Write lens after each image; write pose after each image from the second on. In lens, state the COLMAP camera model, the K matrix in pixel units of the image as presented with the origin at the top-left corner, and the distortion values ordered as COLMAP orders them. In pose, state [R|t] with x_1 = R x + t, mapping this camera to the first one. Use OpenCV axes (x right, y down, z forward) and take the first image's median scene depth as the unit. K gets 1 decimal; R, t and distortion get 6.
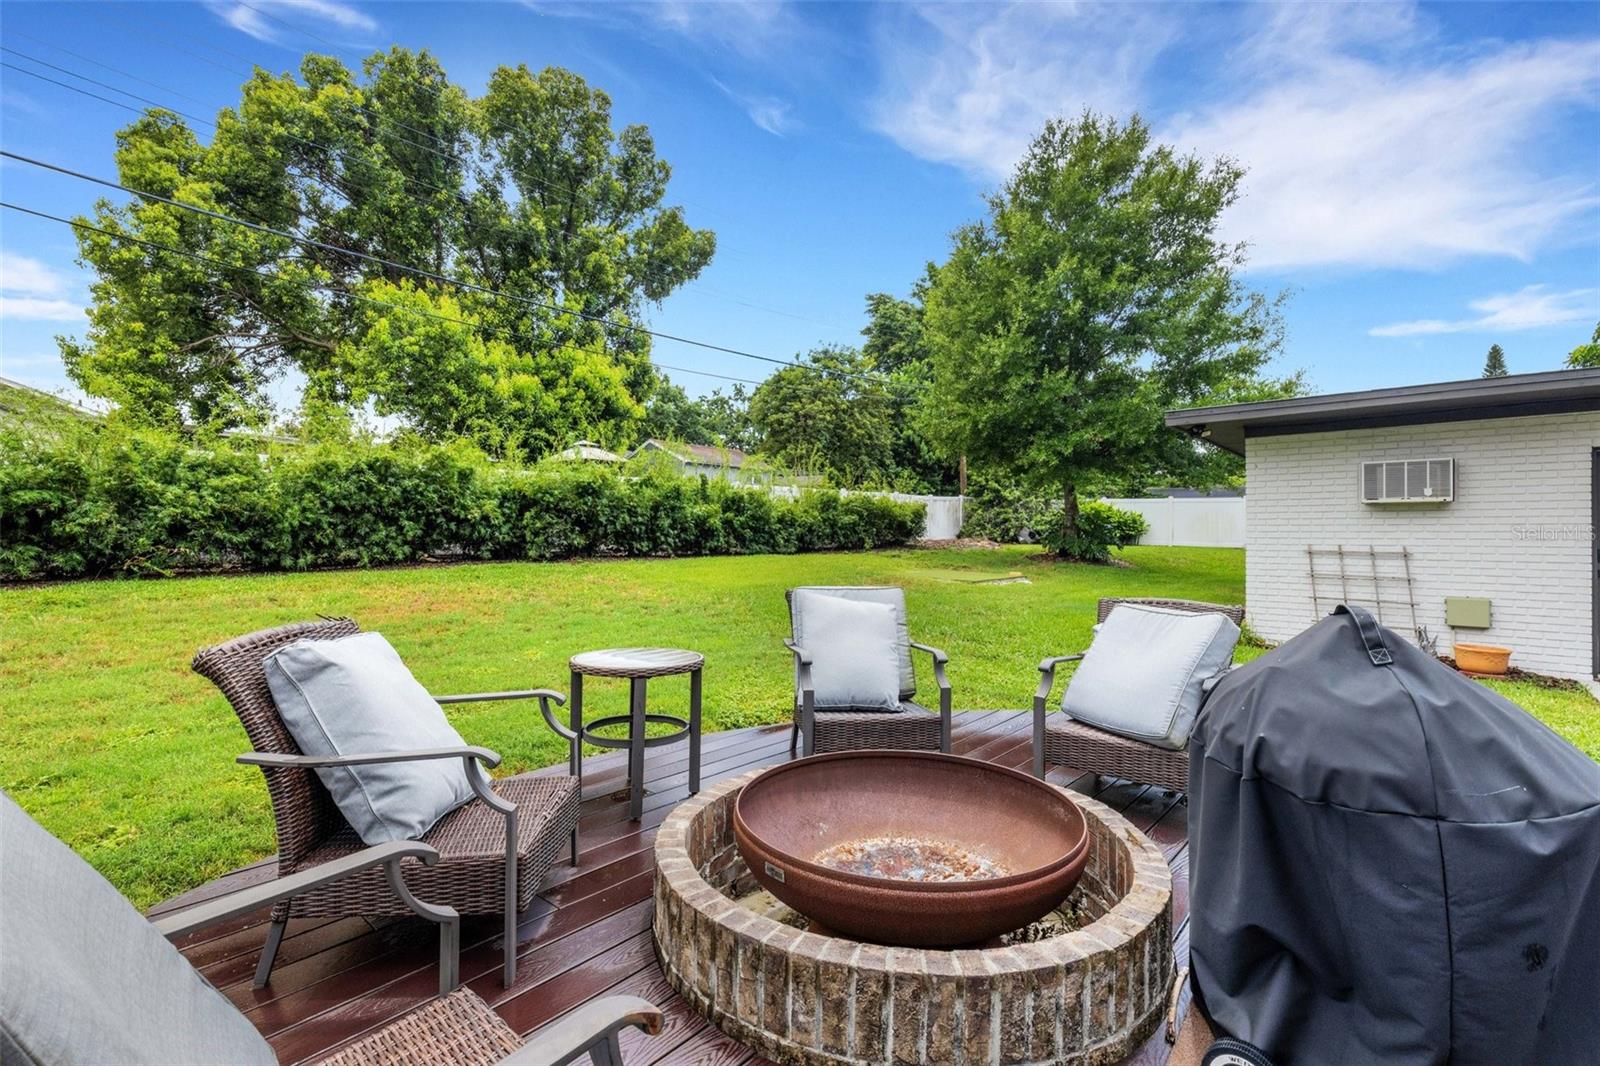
lens RADIAL K [[774.0, 0, 800.0], [0, 774.0, 533.0], [0, 0, 1]] dist [-0.000751, -0.000248]
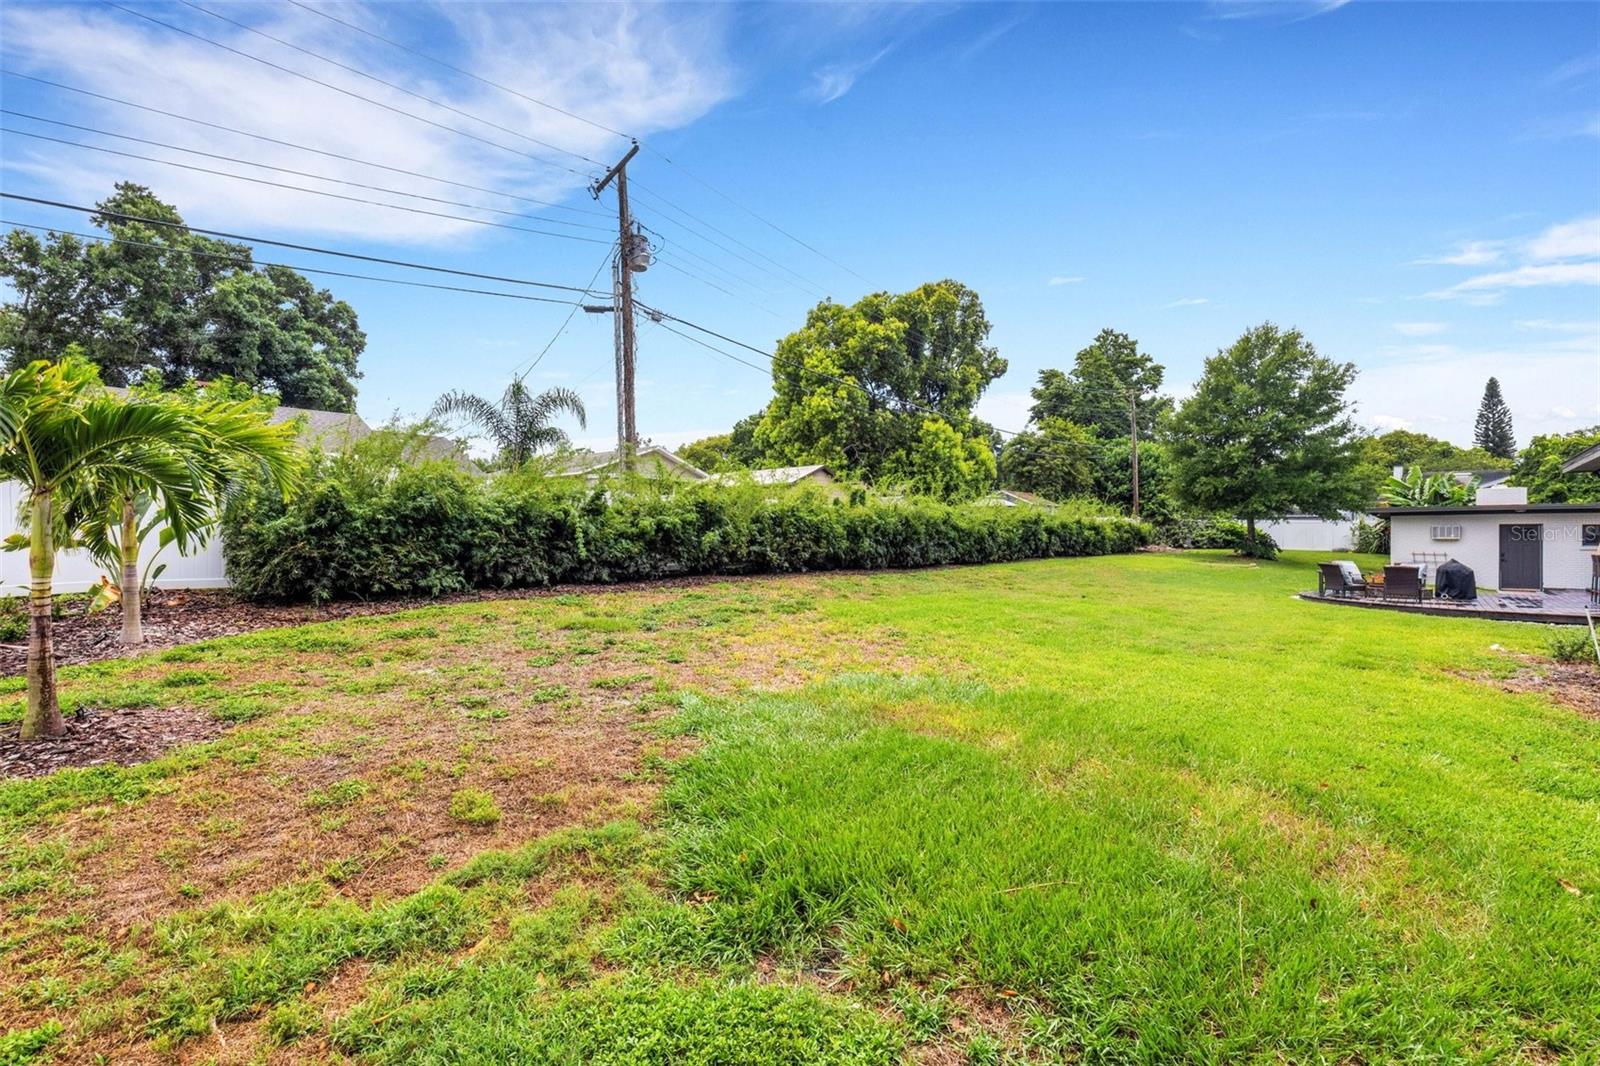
lens RADIAL K [[723.8, 0, 847.1], [0, 723.8, 547.4], [0, 0, 1]] dist [0.000338, 0.000067]
pose [[0.999992, -0.002486, 0.003145, -0.417341], [0.002438, 0.999882, 0.015162, -0.012980], [-0.003182, -0.015154, 0.999880, -0.487812]]
